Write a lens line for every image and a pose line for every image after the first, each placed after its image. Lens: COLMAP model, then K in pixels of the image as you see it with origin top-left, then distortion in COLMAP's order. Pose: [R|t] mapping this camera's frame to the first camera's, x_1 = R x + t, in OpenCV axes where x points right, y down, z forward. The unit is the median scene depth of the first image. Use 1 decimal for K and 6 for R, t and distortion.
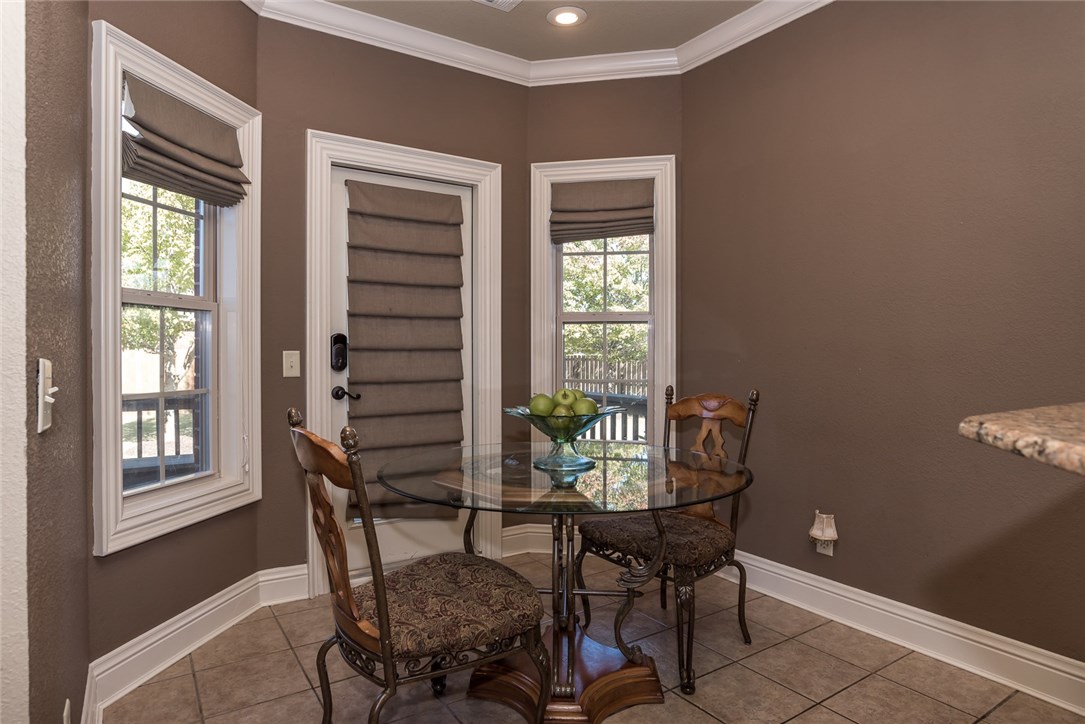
lens RADIAL K [[628.3, 0, 525.8], [0, 628.3, 360.3], [0, 0, 1]] dist [-0.001204, -0.000377]
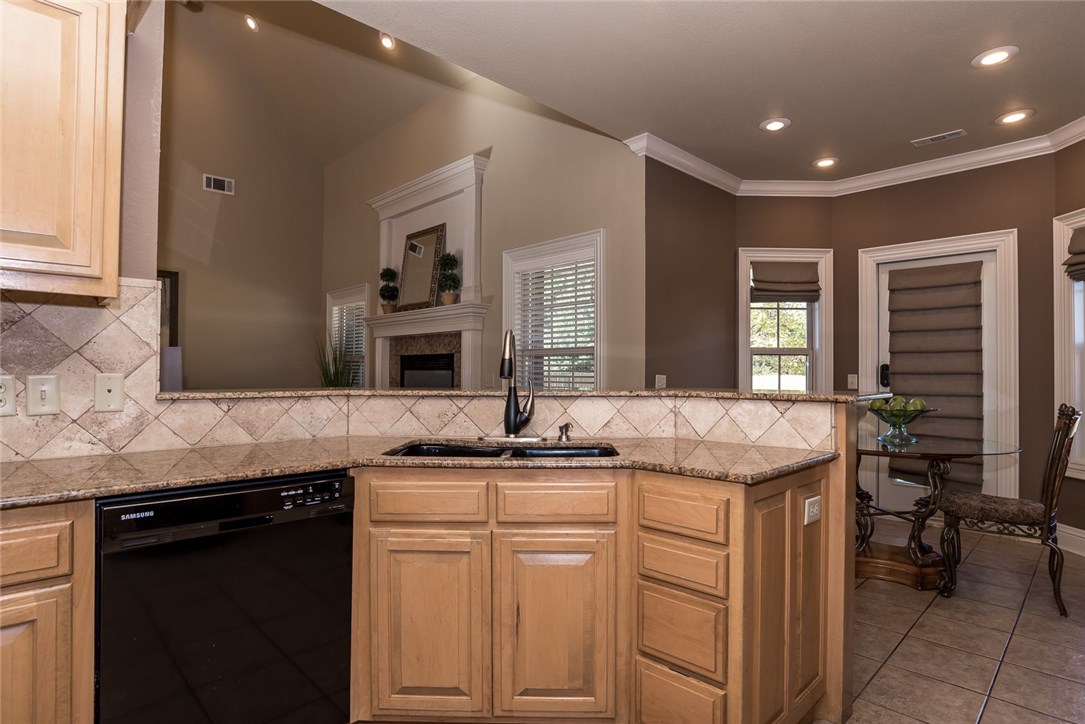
lens RADIAL K [[566.1, 0, 542.5], [0, 566.1, 362.0], [0, 0, 1]] dist [-0.030429, 0.002063]
pose [[0.198131, -0.016975, -0.980029, 0.959815], [-0.020365, 0.999563, -0.021431, 0.002289], [0.979964, 0.024205, 0.197698, -0.171683]]
